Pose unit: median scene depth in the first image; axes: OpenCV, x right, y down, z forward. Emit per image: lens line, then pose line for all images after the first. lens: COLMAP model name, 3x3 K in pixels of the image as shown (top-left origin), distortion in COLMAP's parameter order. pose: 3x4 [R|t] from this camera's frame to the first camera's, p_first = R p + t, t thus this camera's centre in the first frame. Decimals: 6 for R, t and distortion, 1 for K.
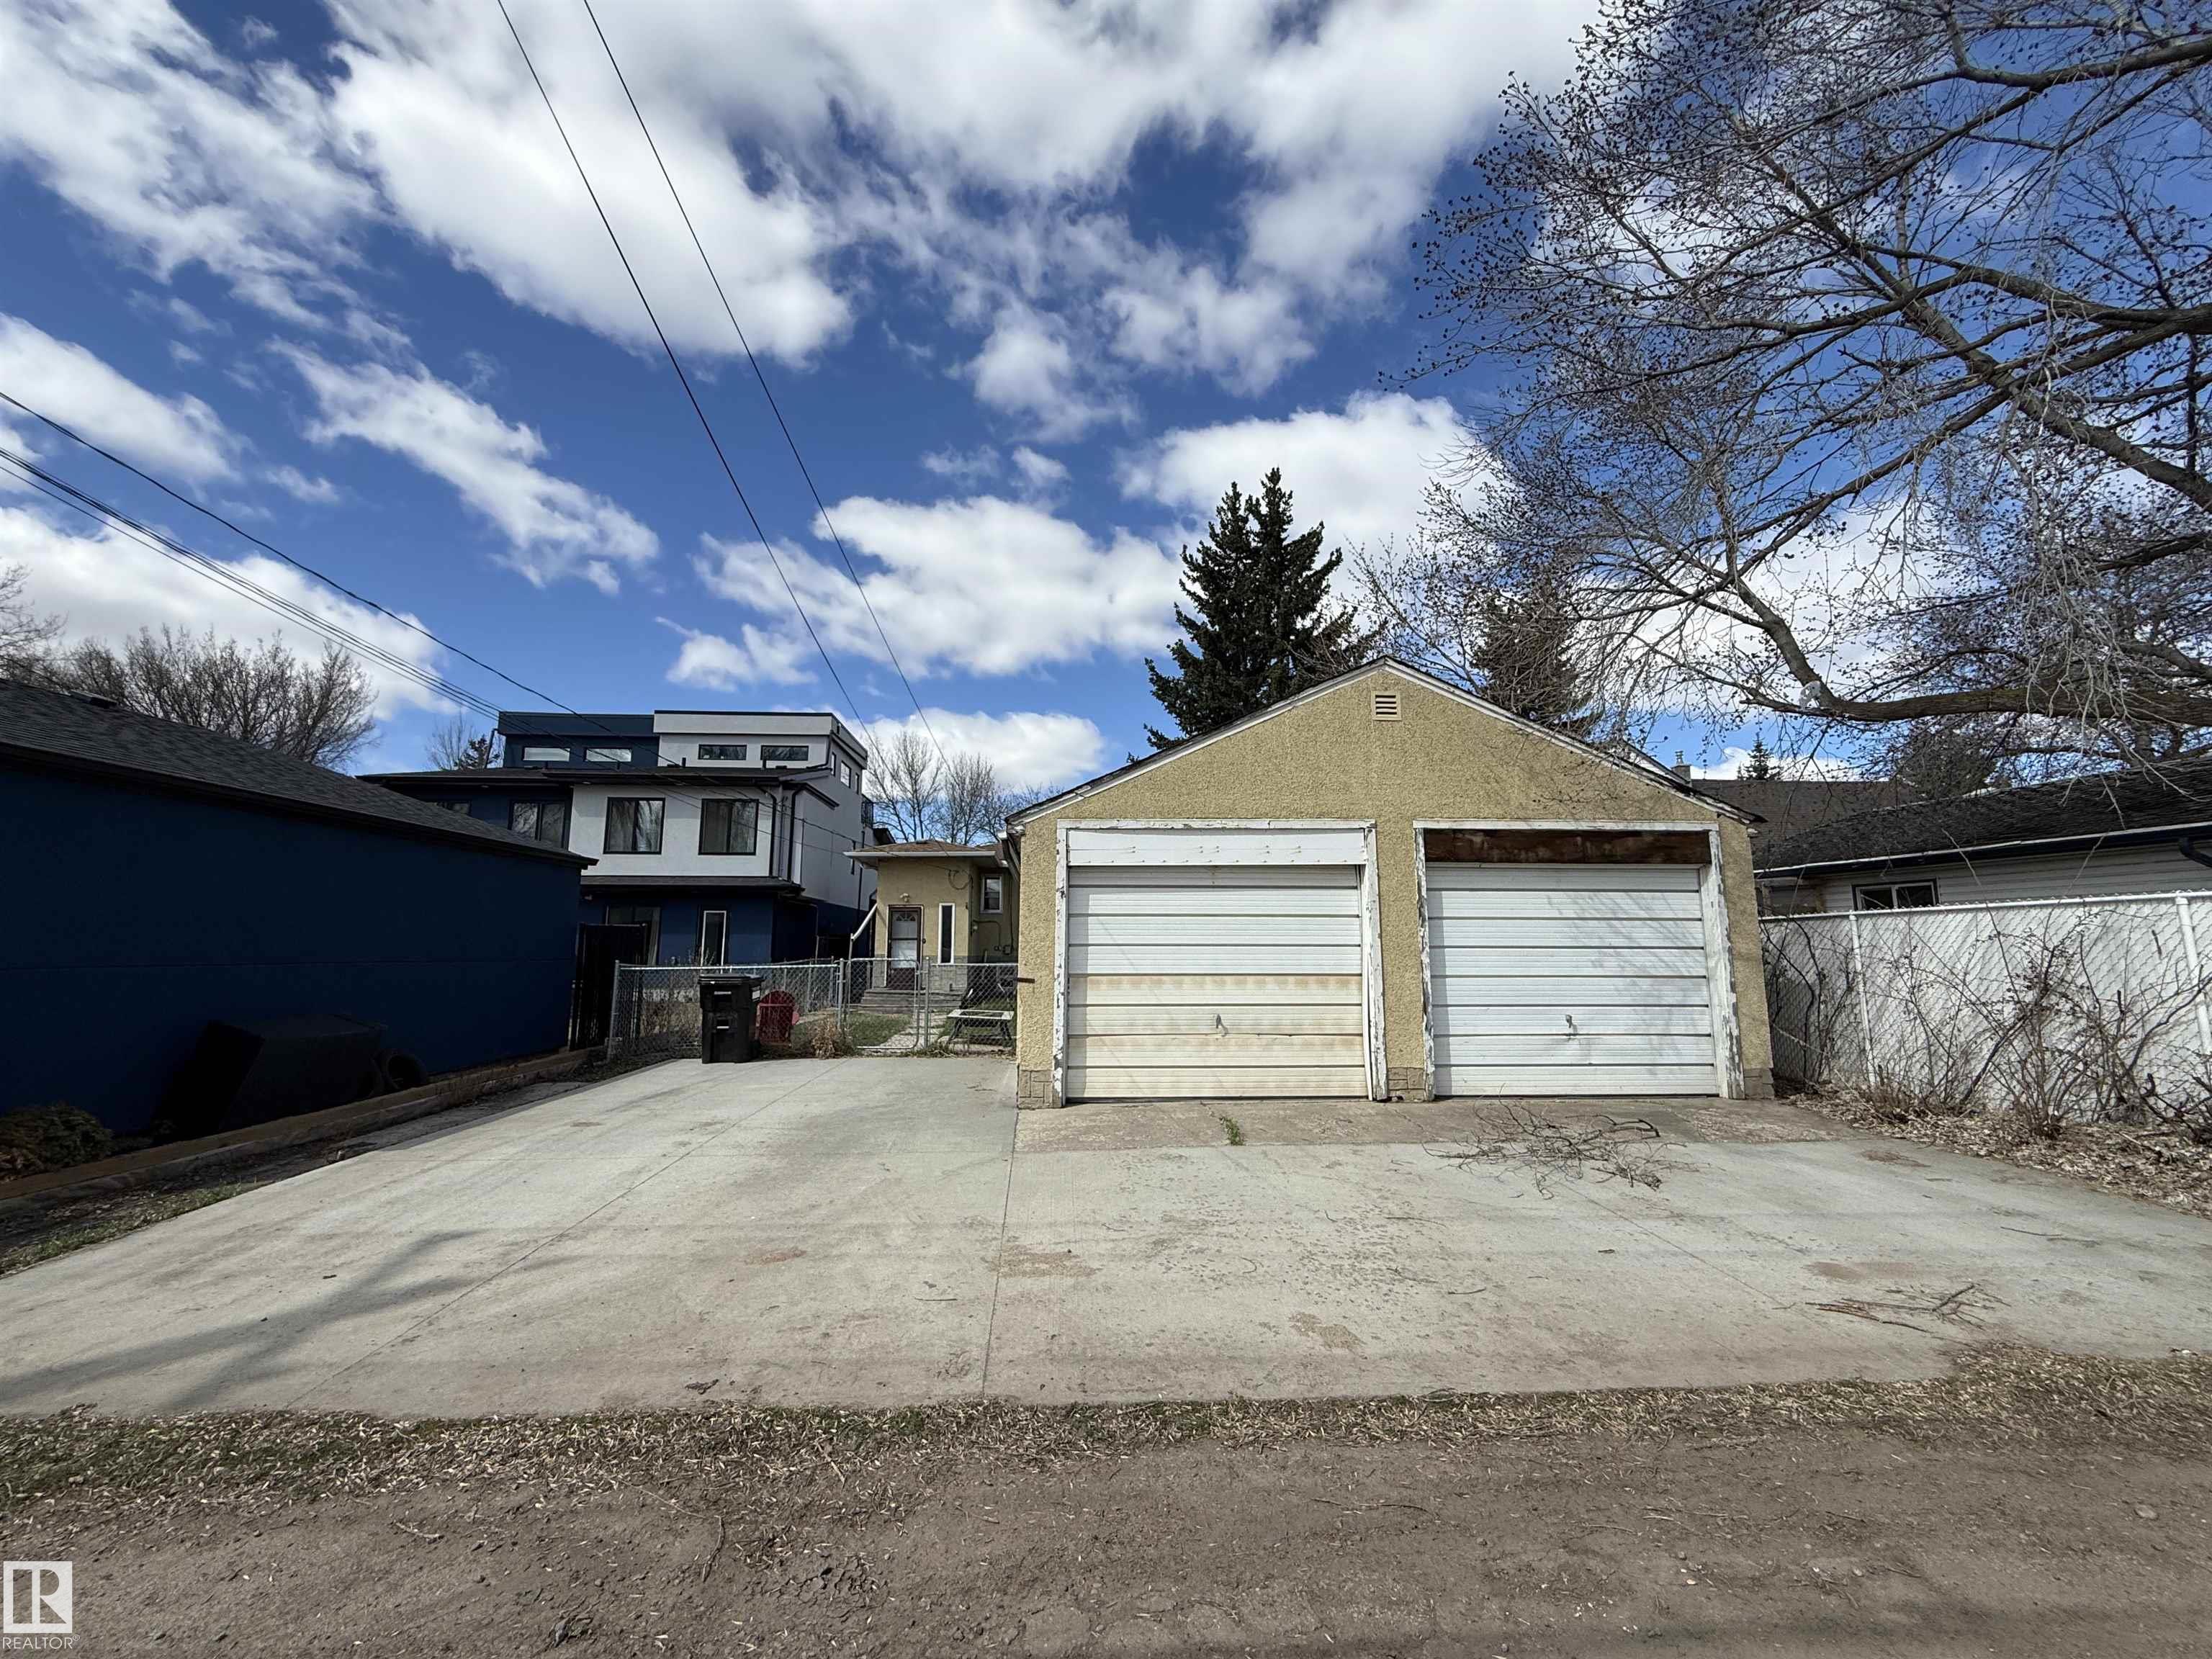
lens RADIAL K [[875.9, 0, 1106.0], [0, 875.9, 829.5], [0, 0, 1]] dist [-0.000007, 0.000121]
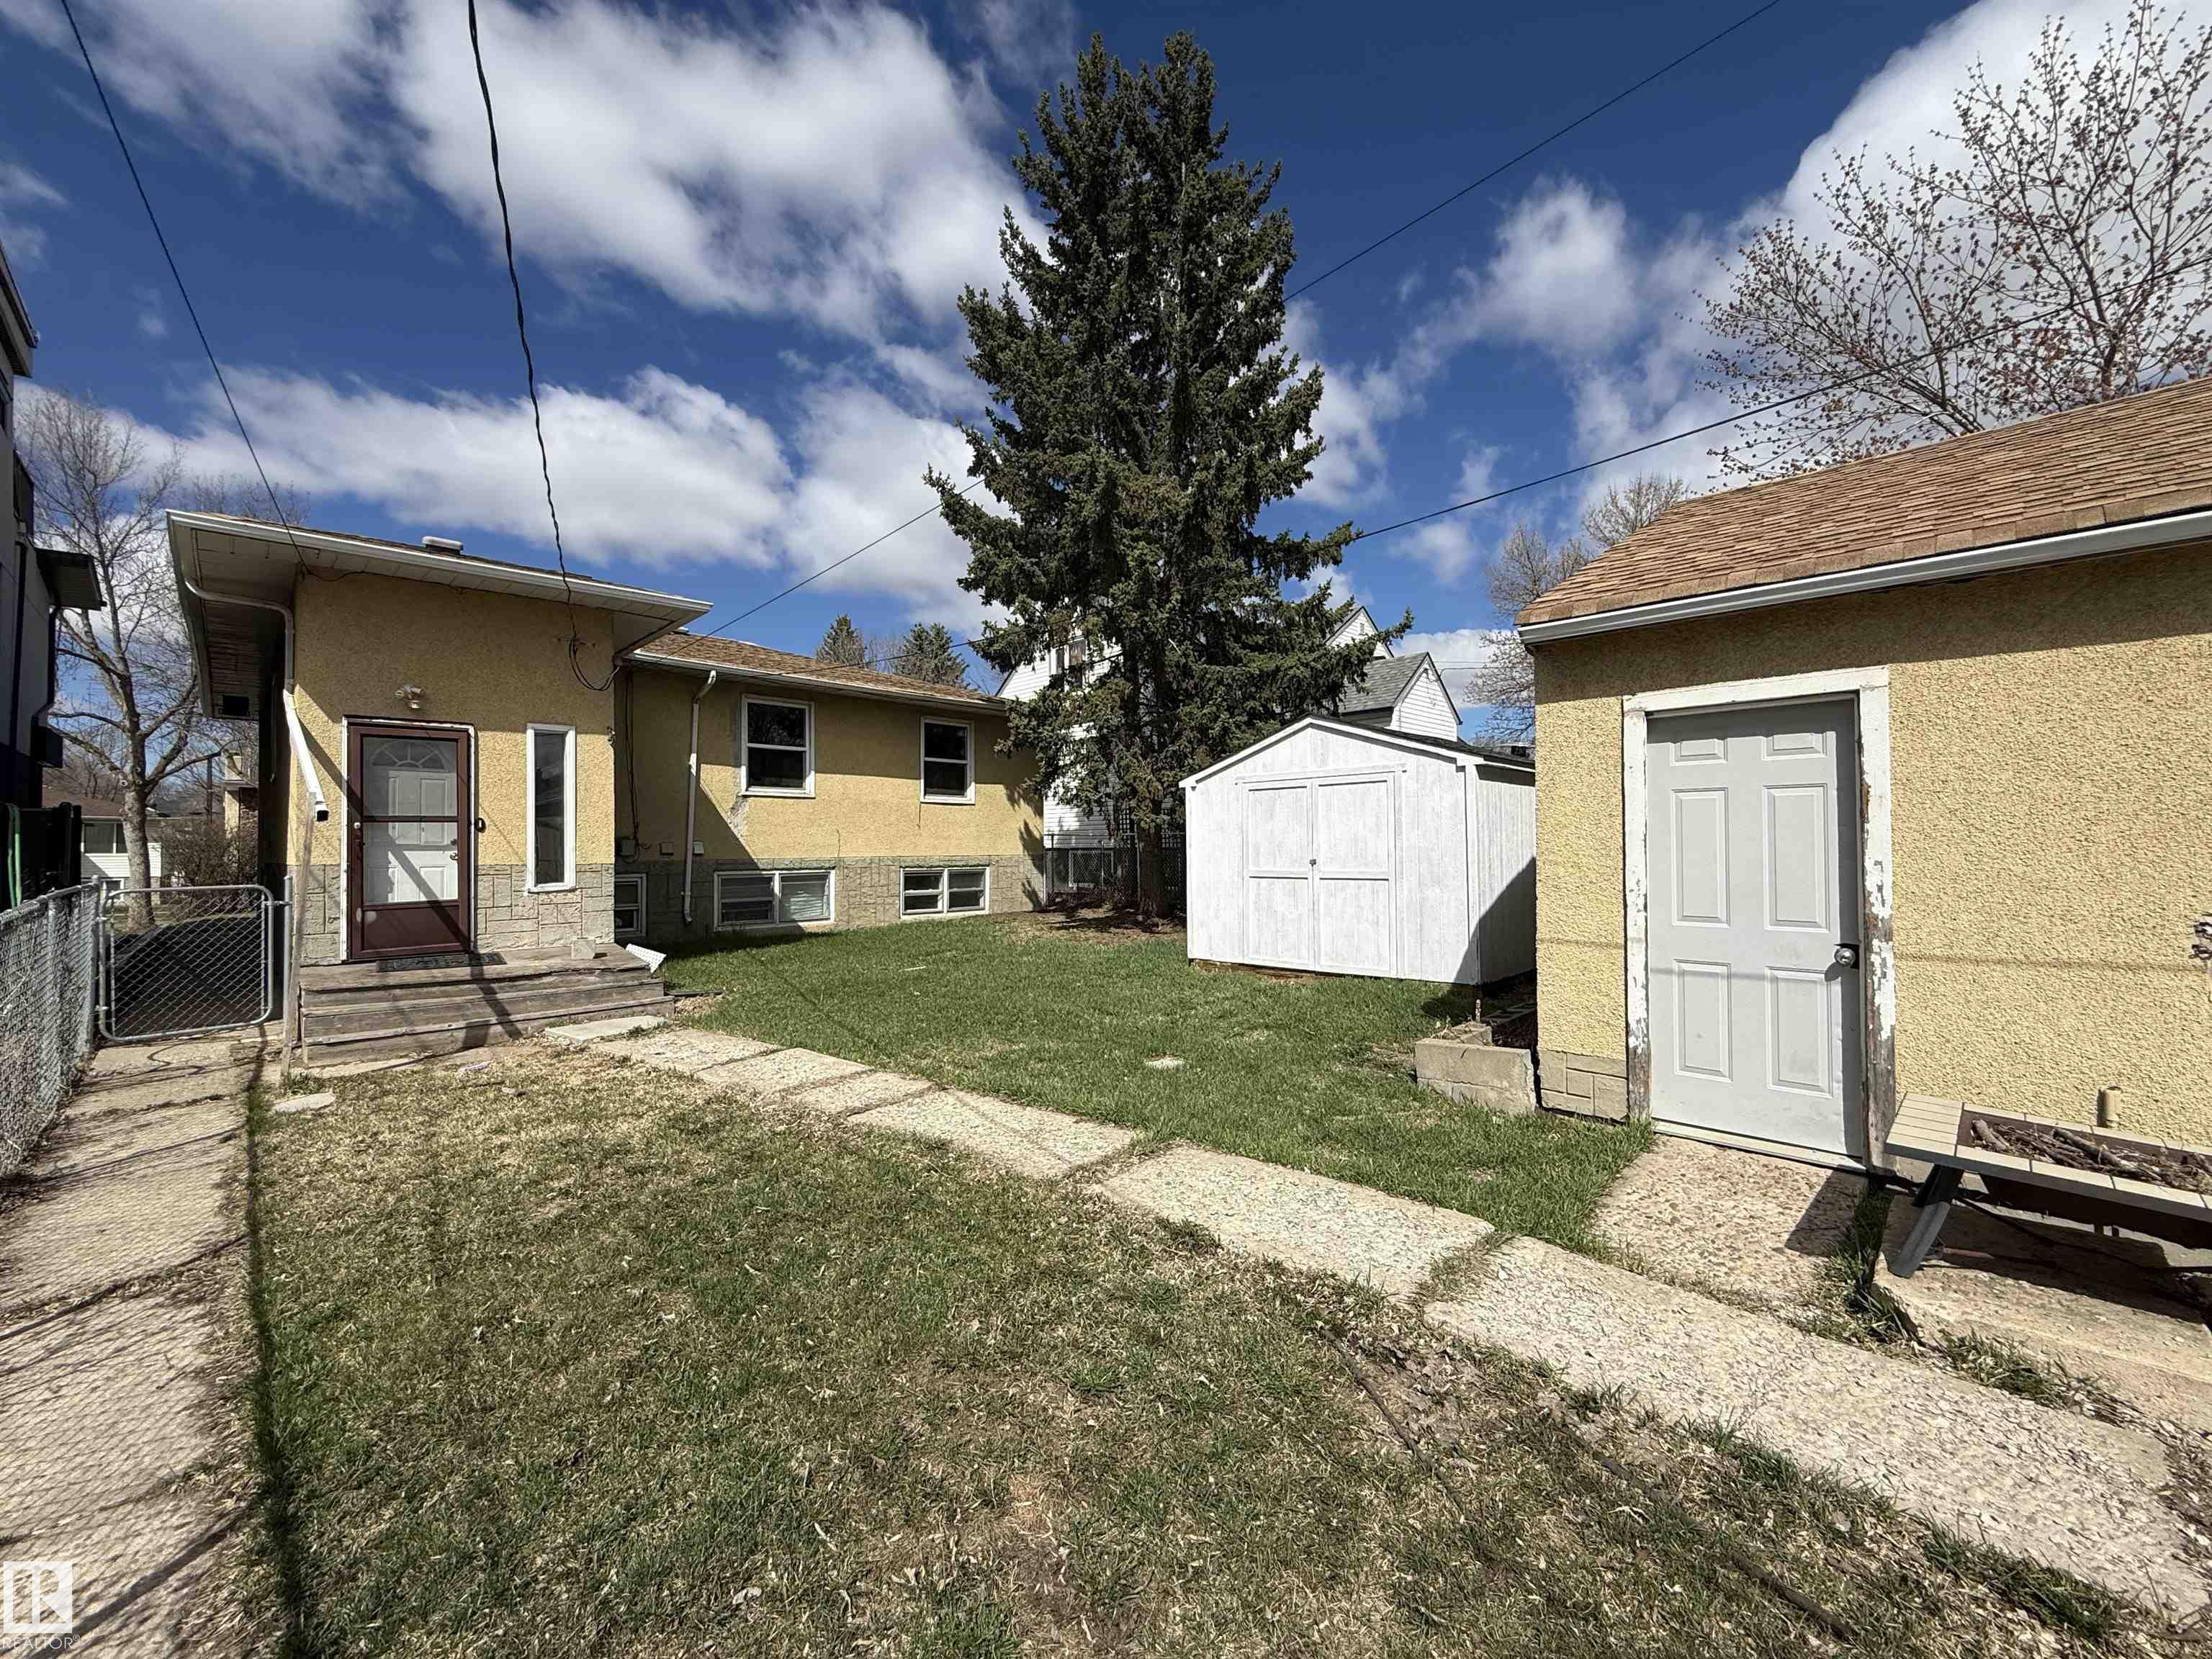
lens RADIAL K [[874.1, 0, 1107.1], [0, 874.1, 820.9], [0, 0, 1]] dist [0.000190, -0.000062]
pose [[0.747773, 0.008876, 0.663895, -0.740188], [-0.082144, 0.993465, 0.079240, 0.224271], [-0.658853, -0.113789, 0.743616, 1.664711]]
